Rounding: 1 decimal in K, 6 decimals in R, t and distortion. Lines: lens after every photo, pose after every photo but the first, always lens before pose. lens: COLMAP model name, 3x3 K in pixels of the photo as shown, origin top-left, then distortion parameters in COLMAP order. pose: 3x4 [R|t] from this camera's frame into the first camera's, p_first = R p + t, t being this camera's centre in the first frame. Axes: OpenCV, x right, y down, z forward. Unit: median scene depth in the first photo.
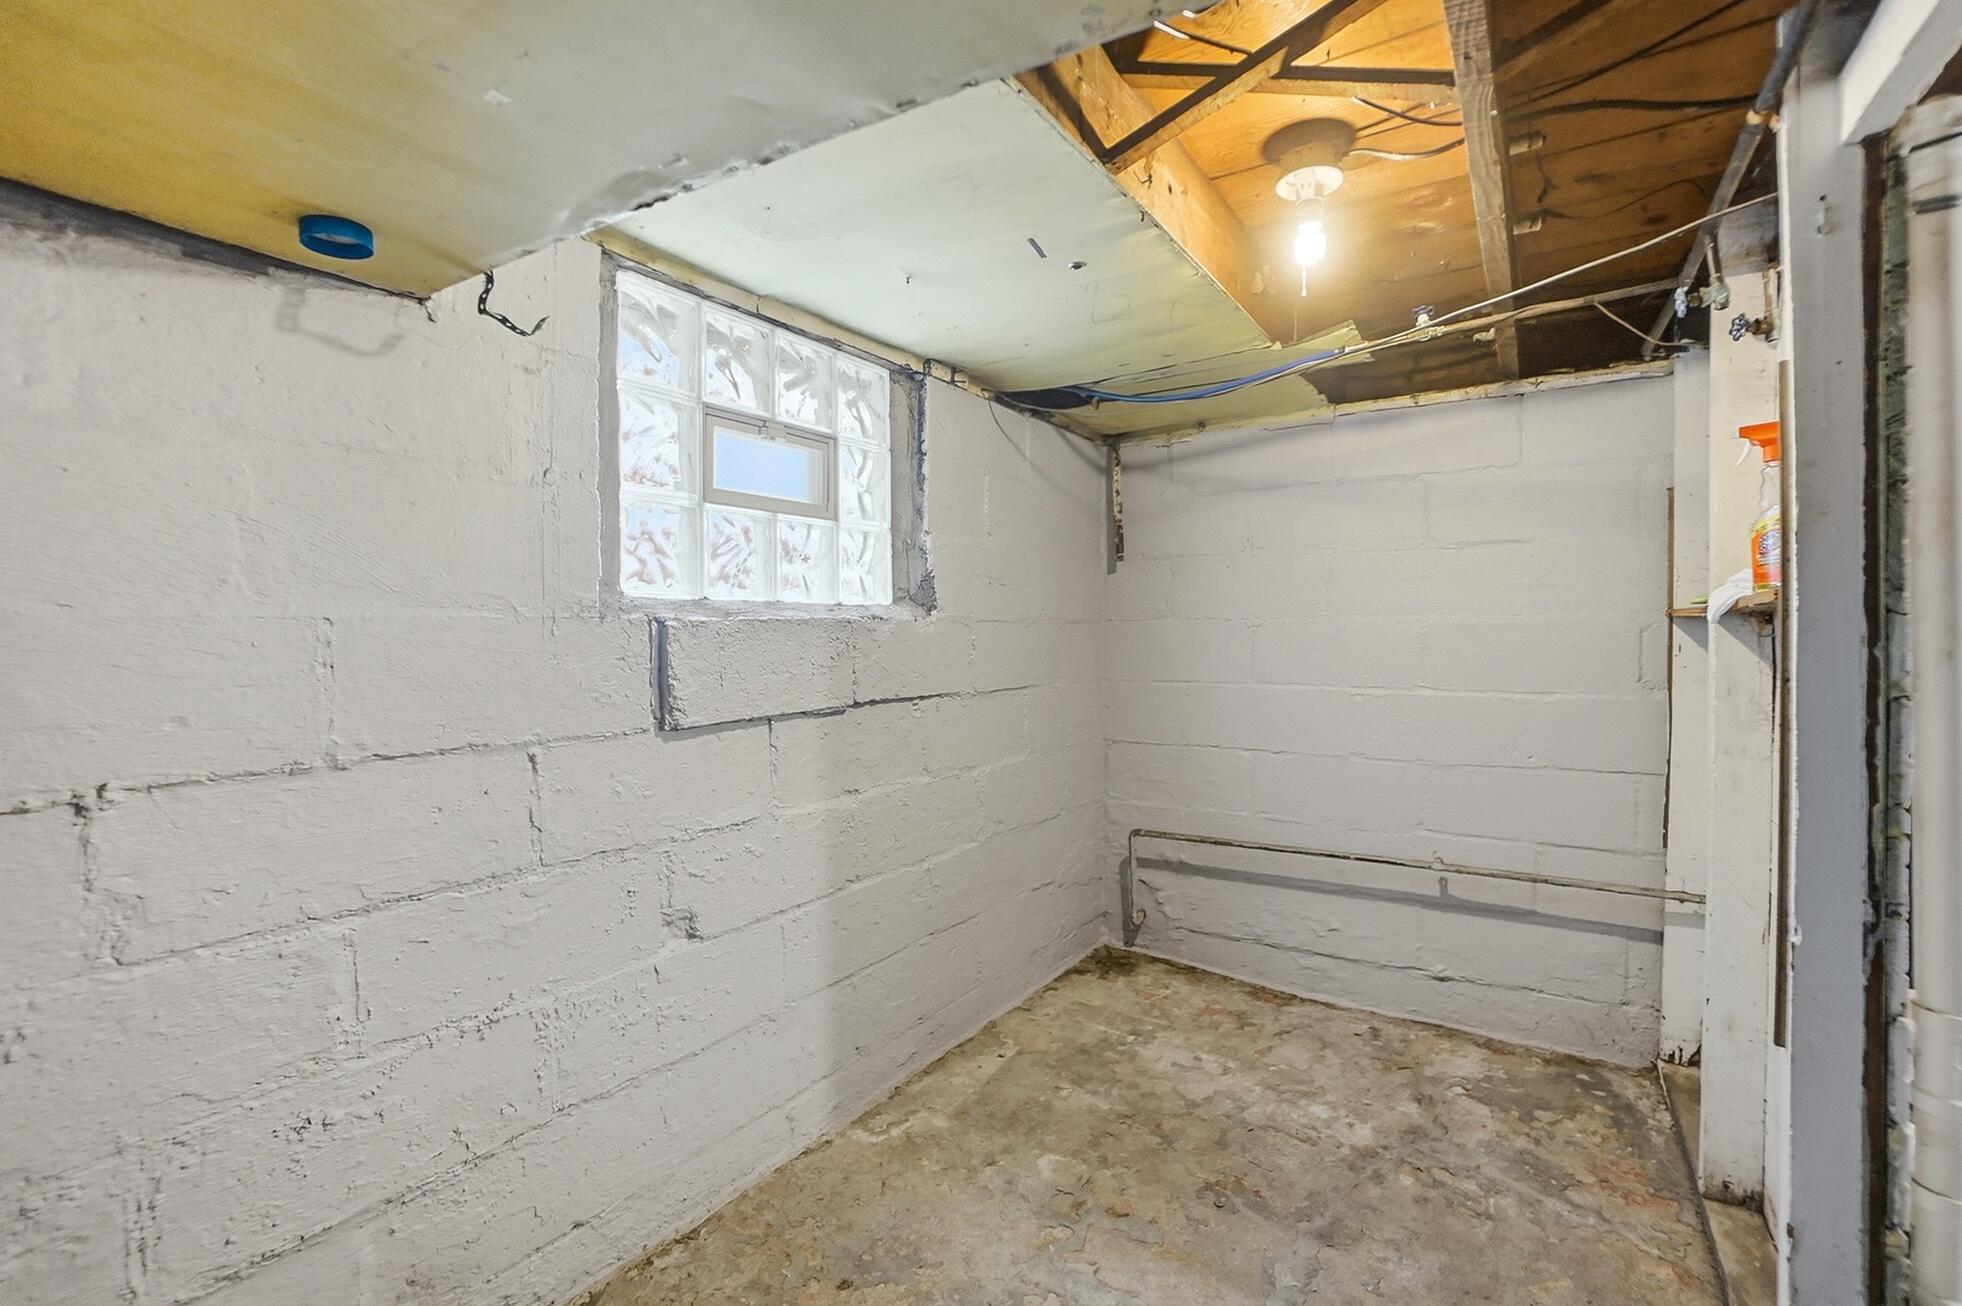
lens RADIAL K [[888.2, 0, 984.0], [0, 888.2, 656.9], [0, 0, 1]] dist [-0.060071, 0.026228]
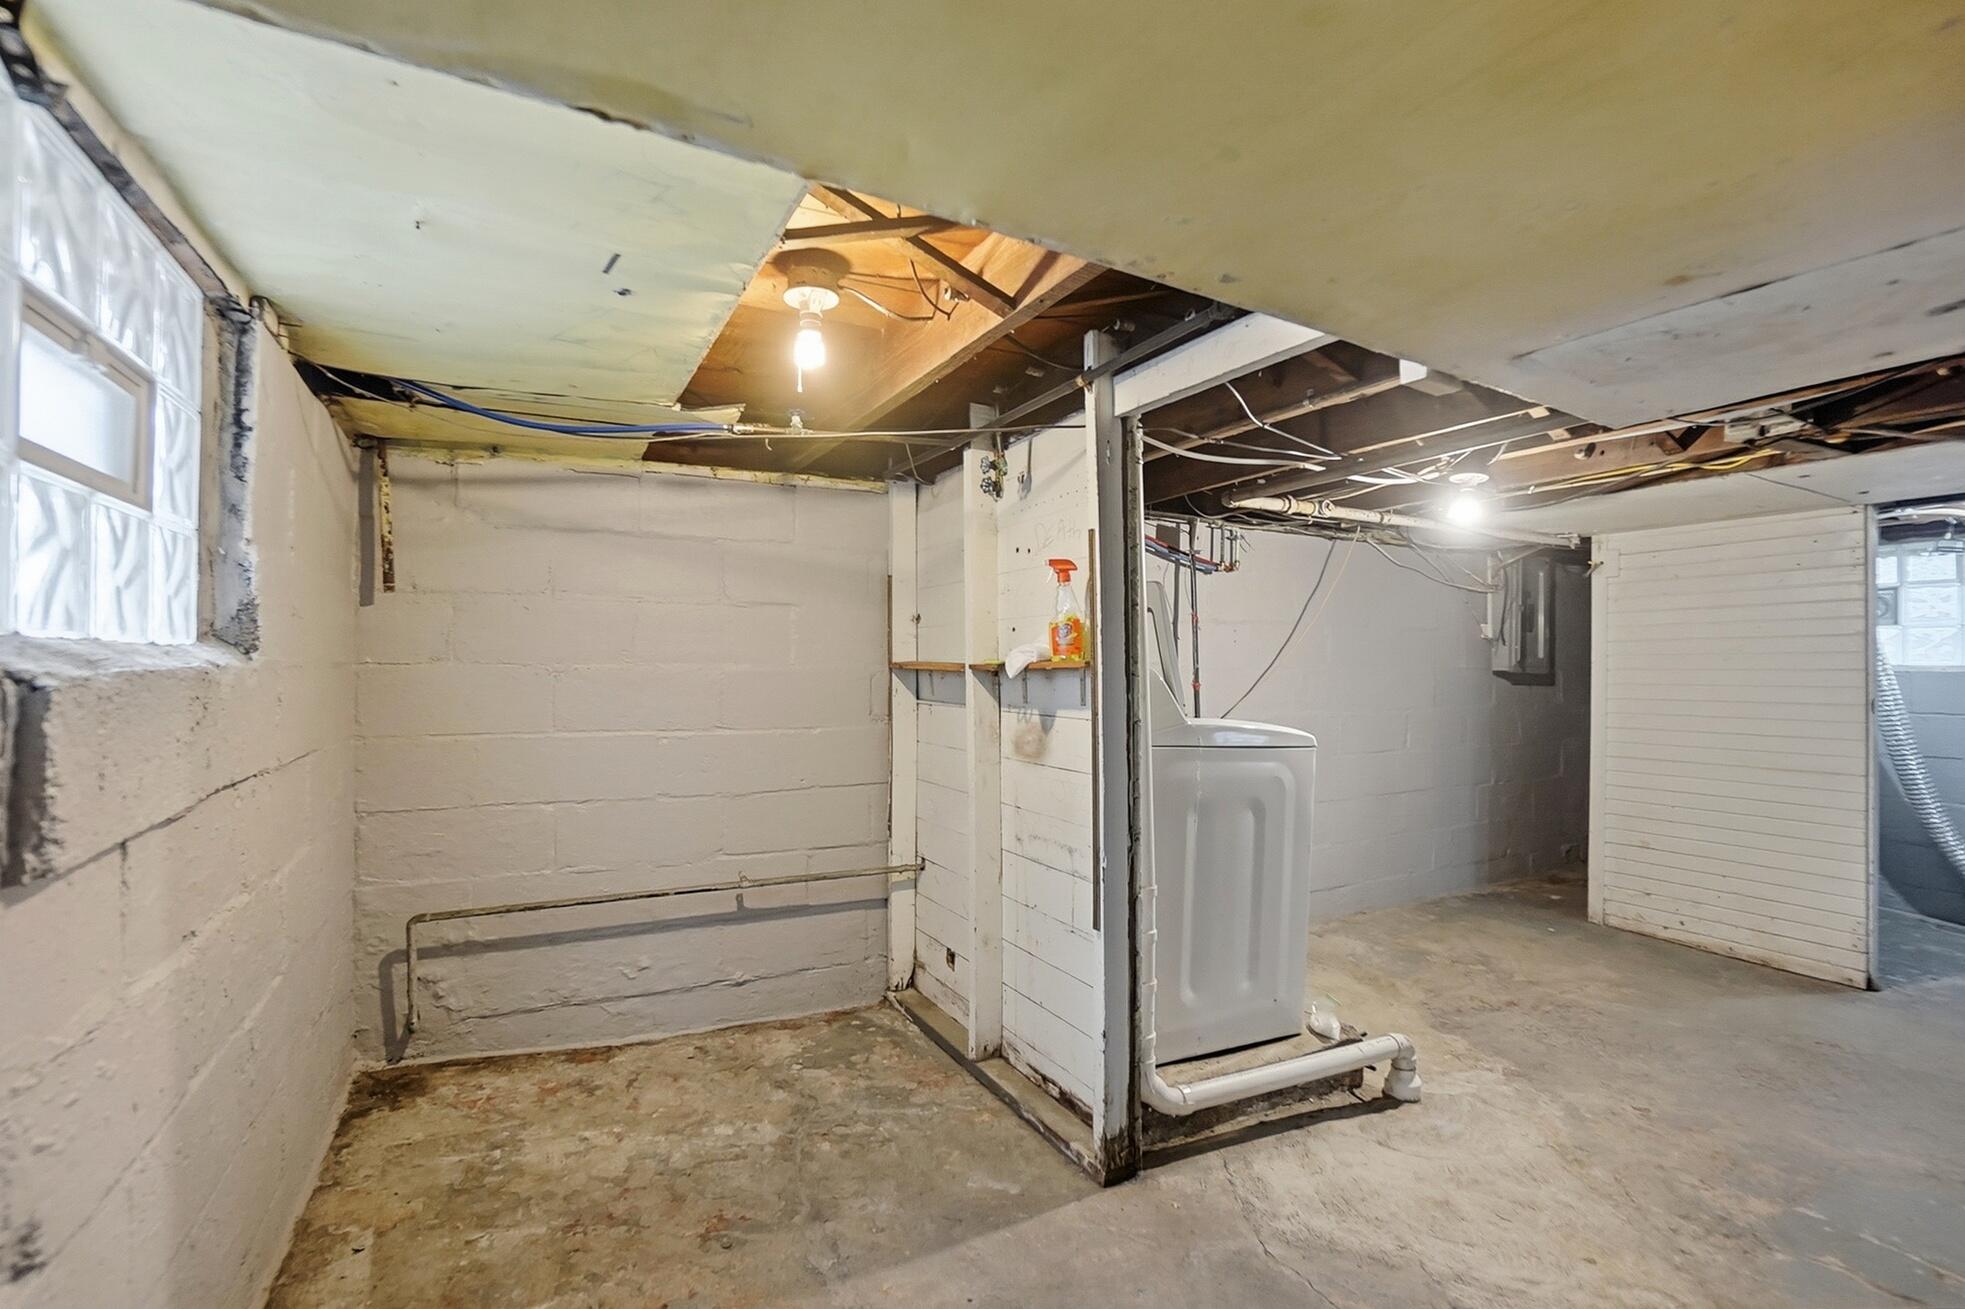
lens RADIAL K [[889.6, 0, 985.5], [0, 889.6, 658.4], [0, 0, 1]] dist [-0.060071, 0.026228]
pose [[0.491098, 0.015594, 0.870965, -0.367479], [0.017039, 0.999476, -0.027503, -0.019748], [-0.870938, 0.028347, 0.490575, 0.165252]]
